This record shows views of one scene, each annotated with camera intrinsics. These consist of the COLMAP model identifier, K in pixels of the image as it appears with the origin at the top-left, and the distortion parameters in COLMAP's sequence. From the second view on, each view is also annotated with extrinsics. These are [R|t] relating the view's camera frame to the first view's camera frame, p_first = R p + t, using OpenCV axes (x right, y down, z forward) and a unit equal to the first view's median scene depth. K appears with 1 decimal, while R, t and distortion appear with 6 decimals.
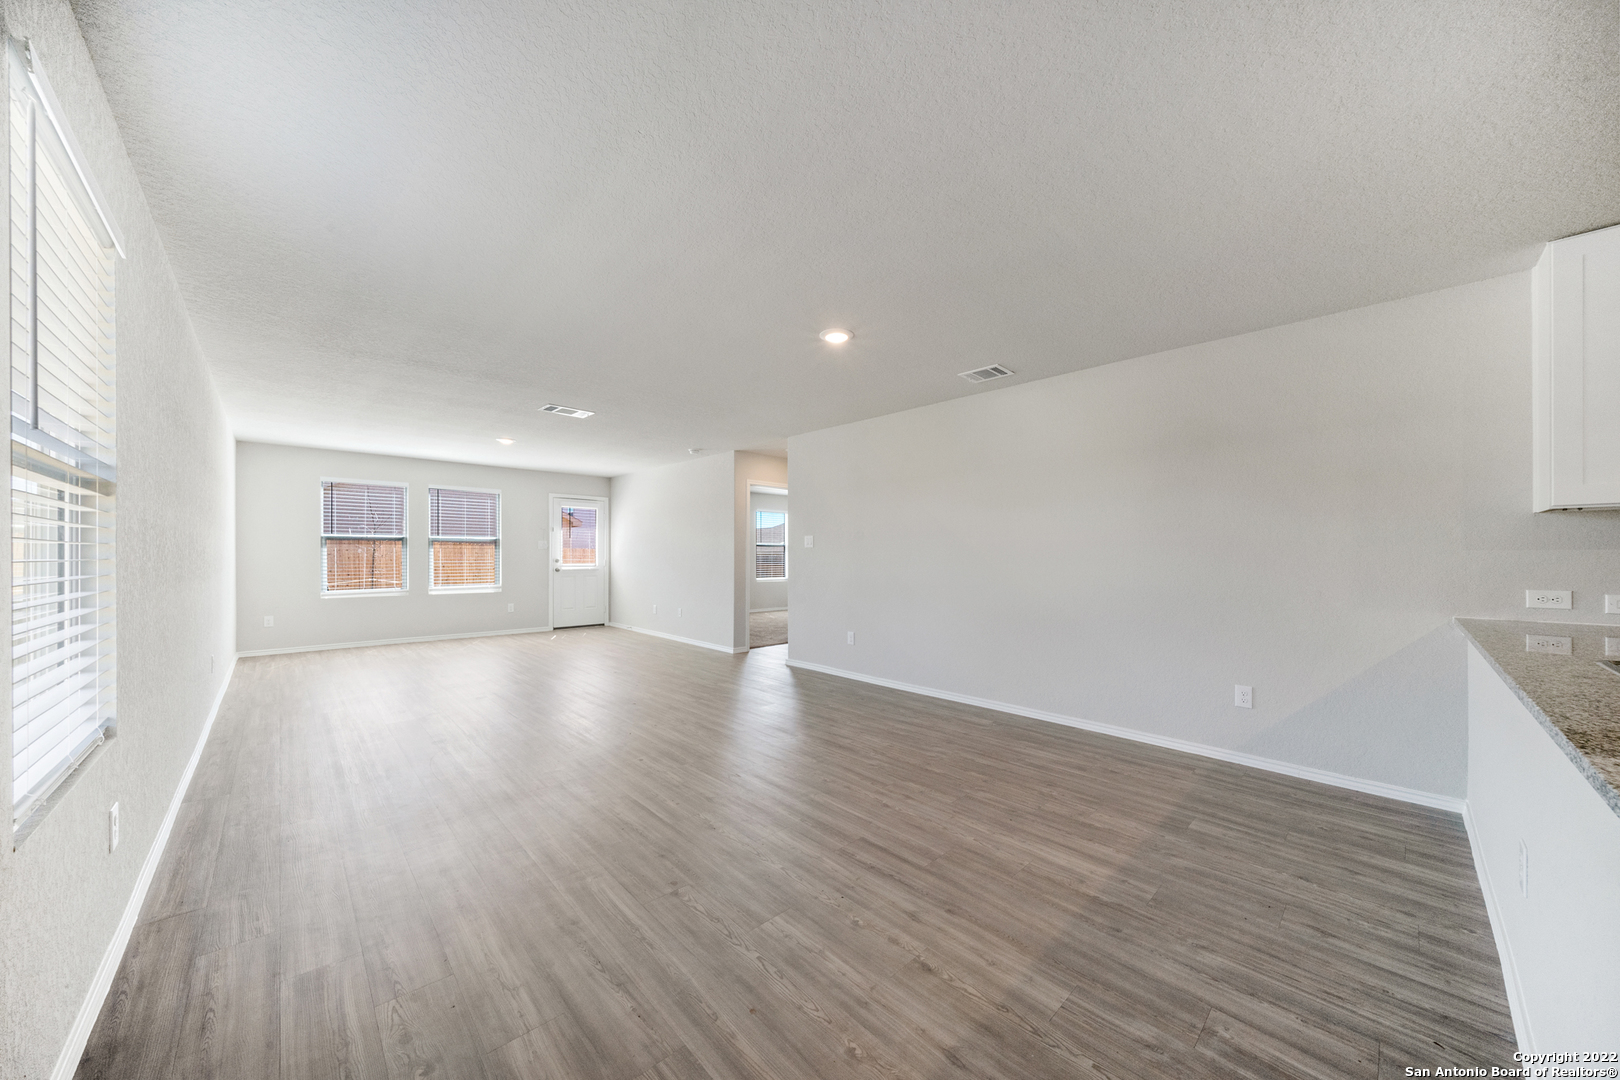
lens RADIAL K [[569.3, 0, 814.9], [0, 569.3, 556.1], [0, 0, 1]] dist [-0.001709, -0.000229]
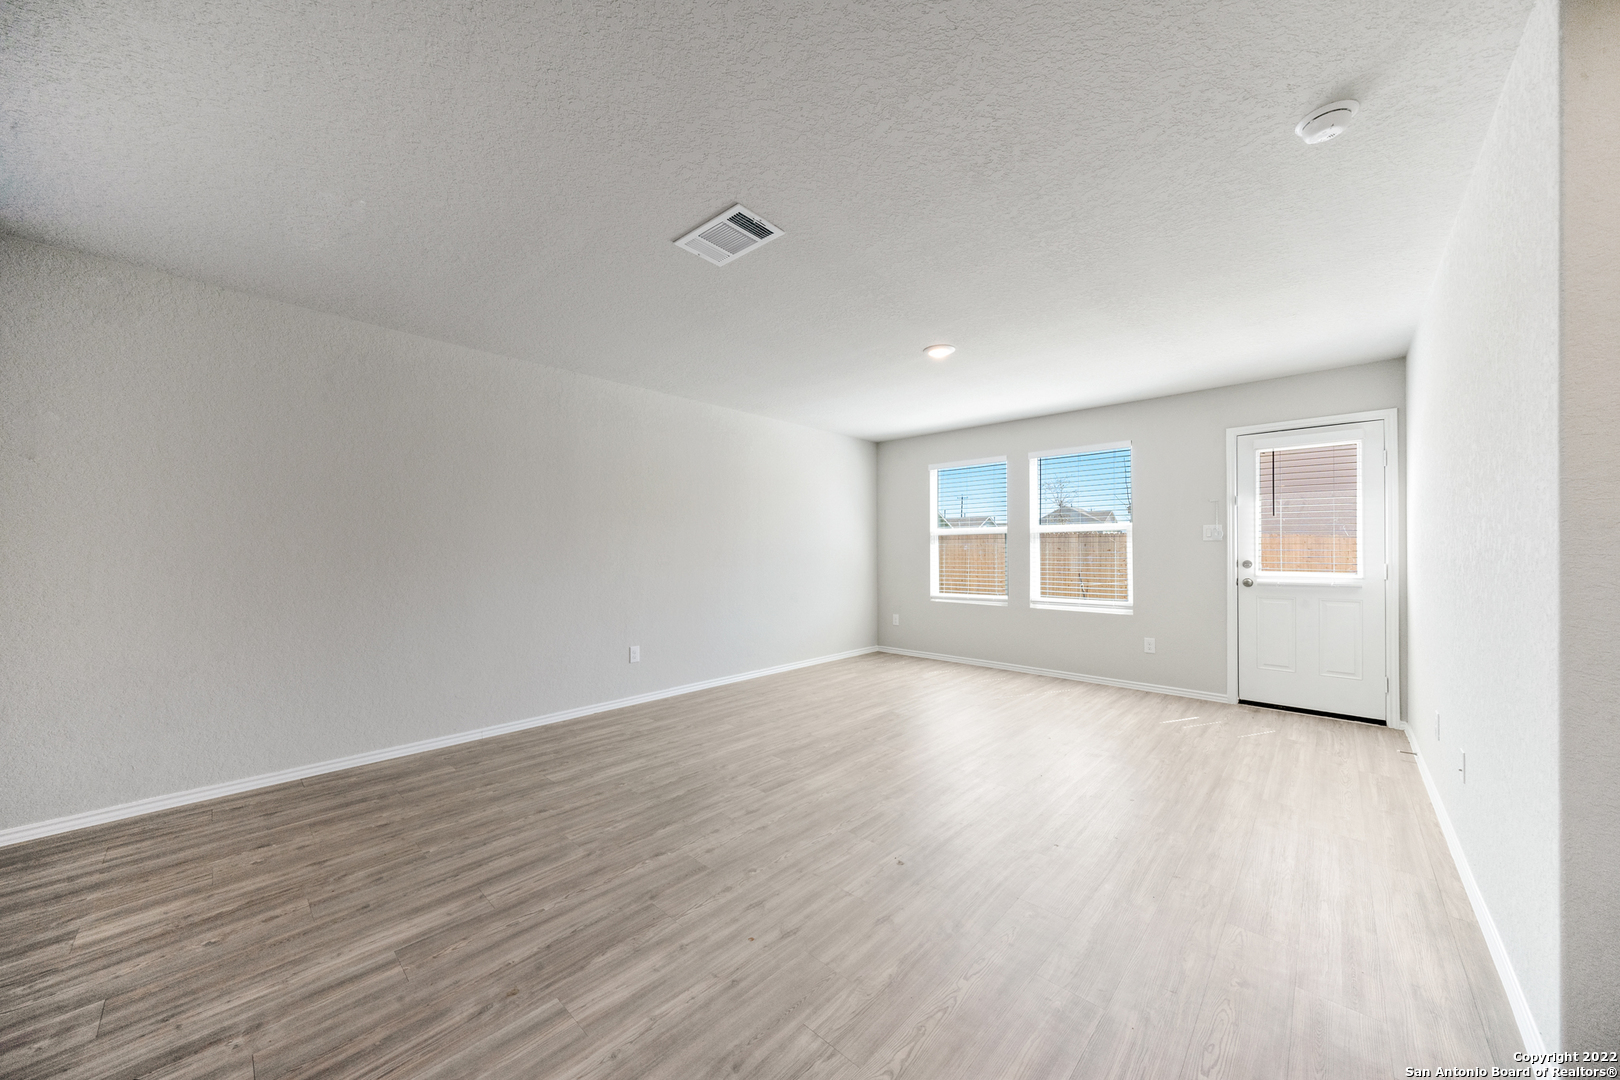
lens RADIAL K [[577.5, 0, 808.1], [0, 577.5, 553.8], [0, 0, 1]] dist [0.002470, 0.000074]
pose [[0.049208, 0.000743, -0.998788, 0.076943], [0.000075, 1.000000, 0.000747, -0.002429], [0.998789, -0.000111, 0.049208, 1.856742]]
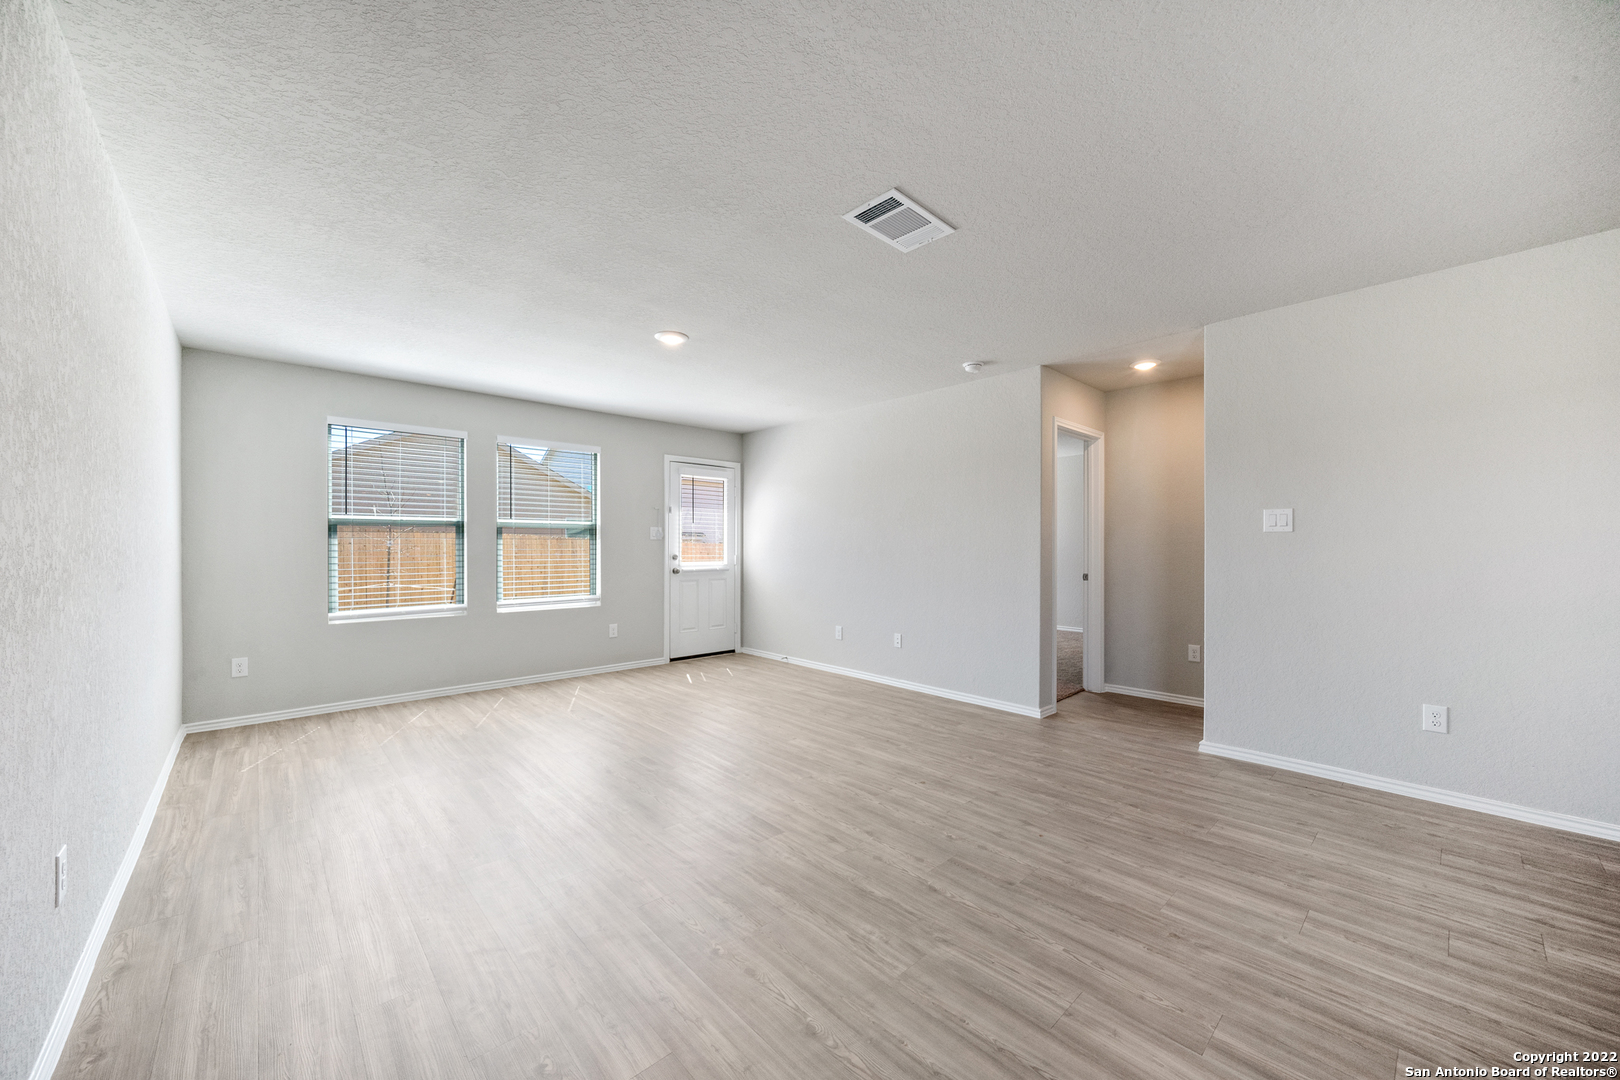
lens RADIAL K [[602.6, 0, 814.7], [0, 602.6, 545.4], [0, 0, 1]] dist [-0.001216, -0.000009]
pose [[0.999948, -0.005368, -0.008718, -0.881878], [0.005333, 0.999978, -0.004026, -0.005341], [0.008739, 0.003979, 0.999954, 0.934618]]
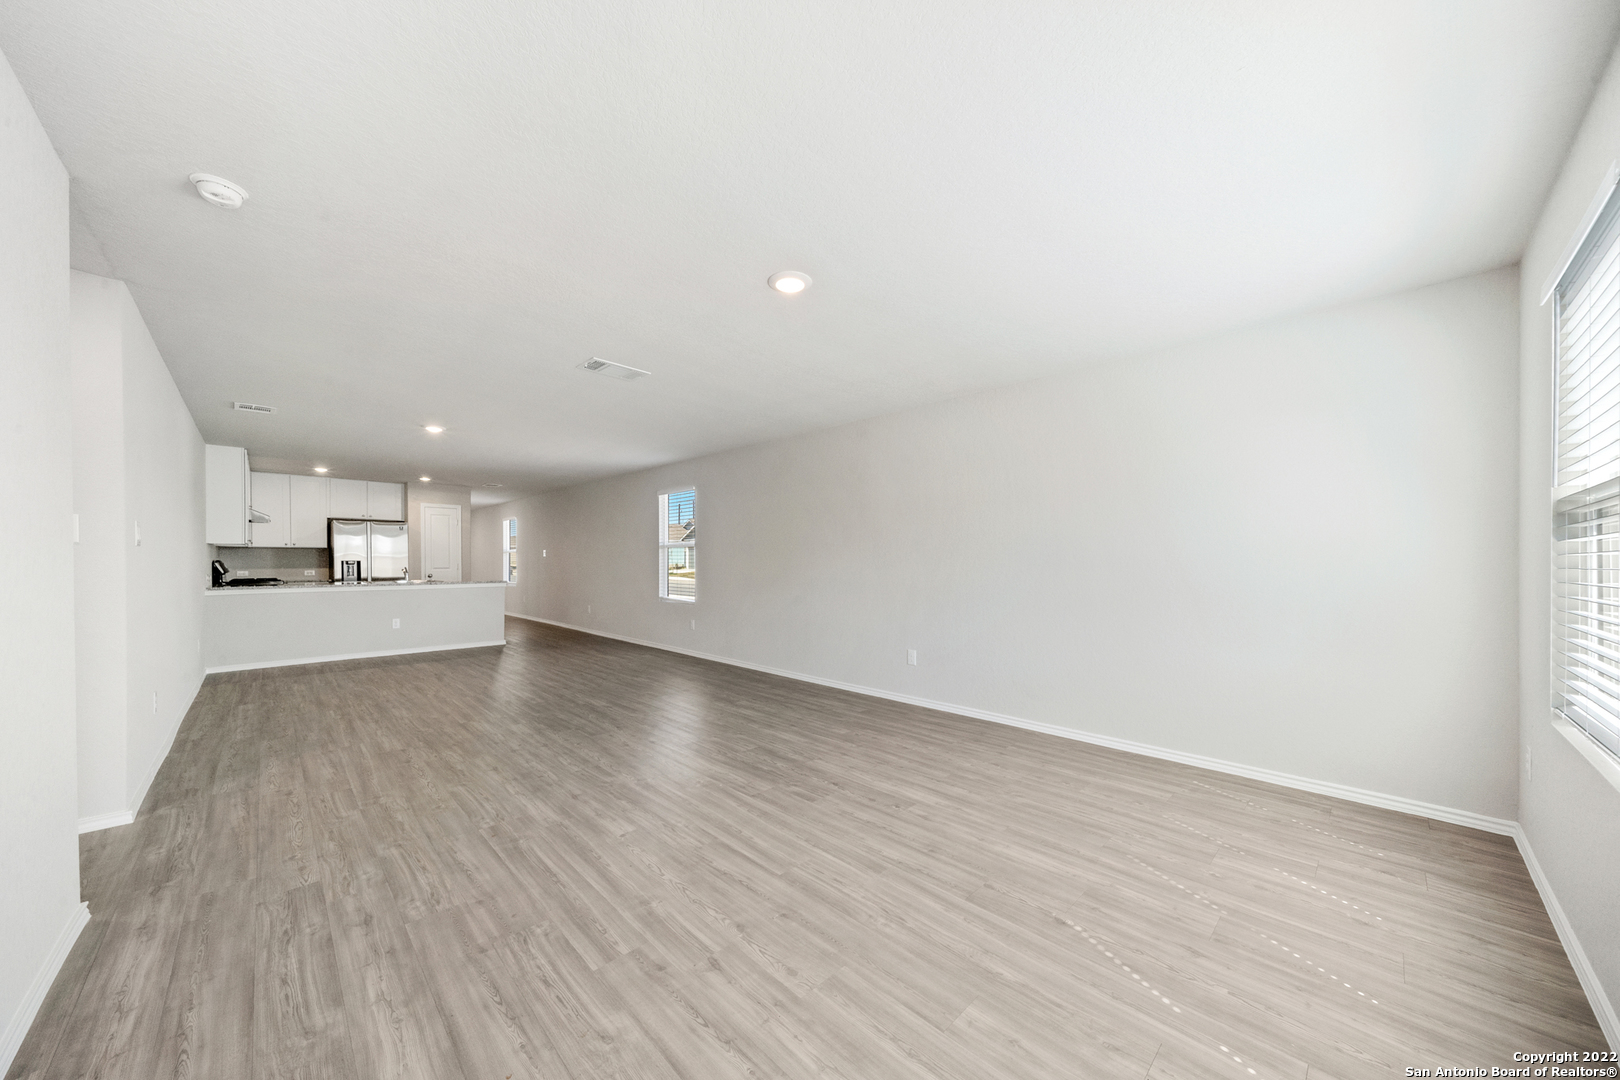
lens RADIAL K [[568.3, 0, 793.7], [0, 568.3, 561.4], [0, 0, 1]] dist [0.008942, -0.000024]
pose [[-0.999840, -0.001685, 0.017794, -1.219292], [-0.001539, 0.999965, 0.008235, -0.018826], [-0.017807, 0.008206, -0.999808, 3.136948]]
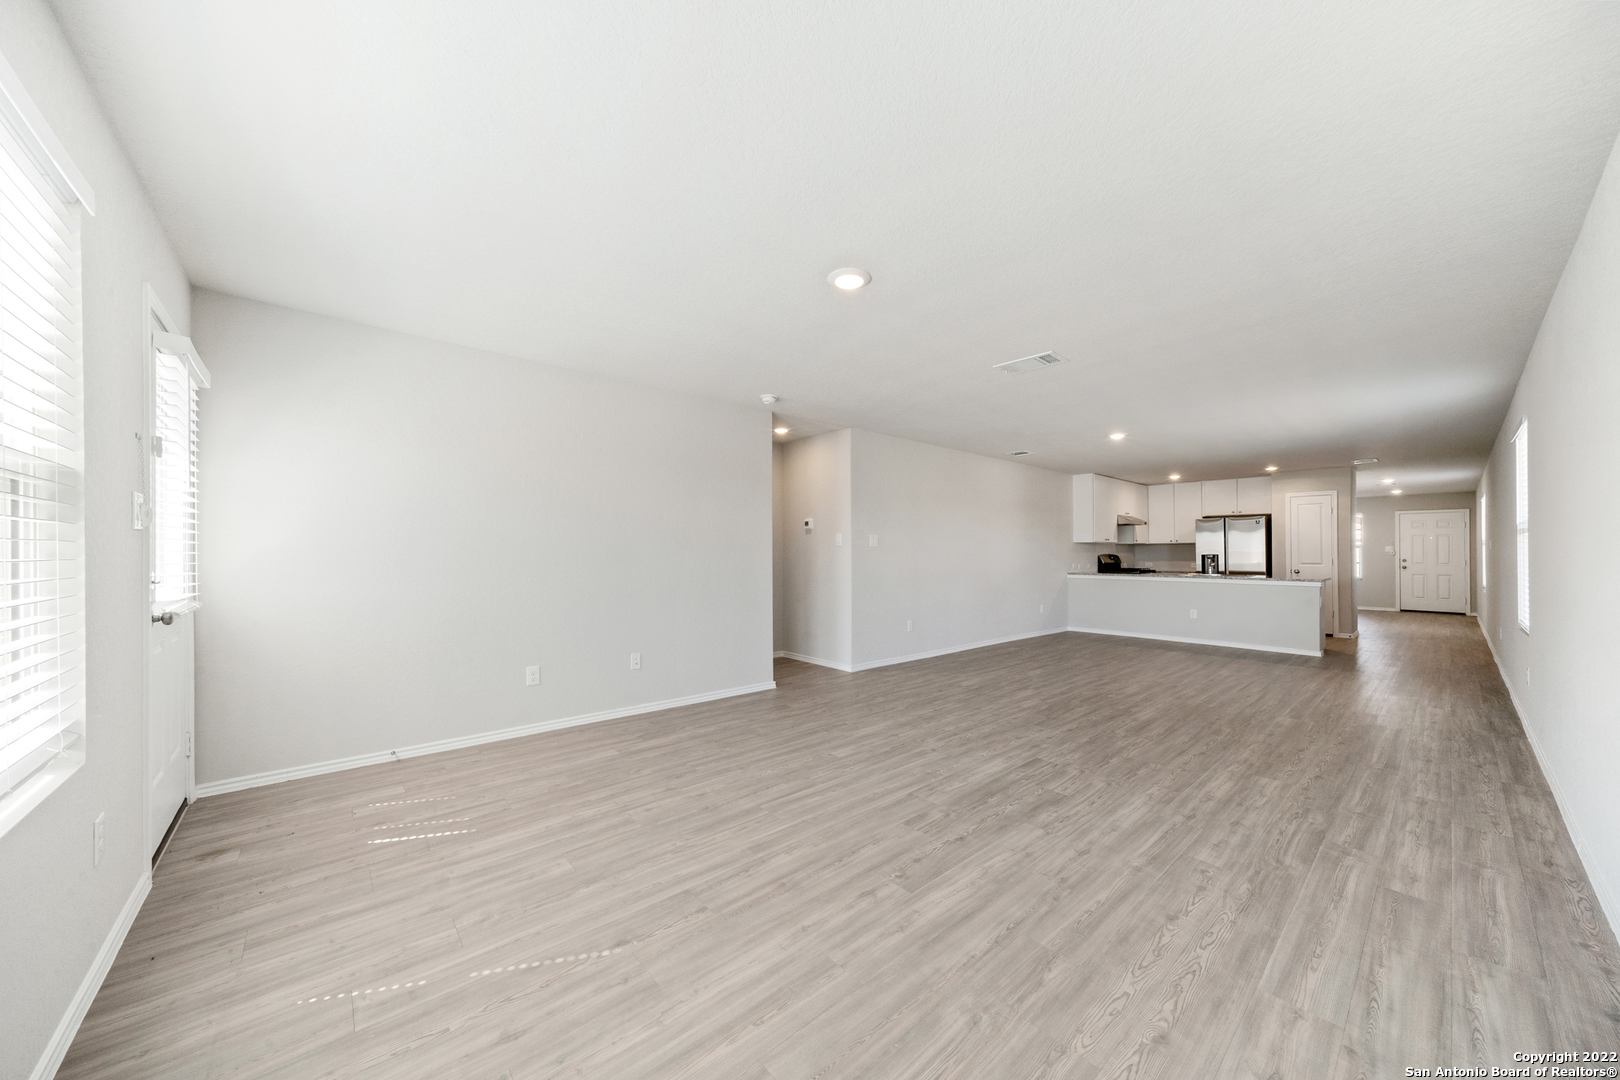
lens RADIAL K [[553.9, 0, 822.6], [0, 553.9, 555.8], [0, 0, 1]] dist [-0.001750, -0.000042]
pose [[0.037039, -0.006426, 0.999293, -2.097098], [0.000777, 0.999979, 0.006402, -0.009678], [-0.999314, 0.000539, 0.037043, 2.233509]]
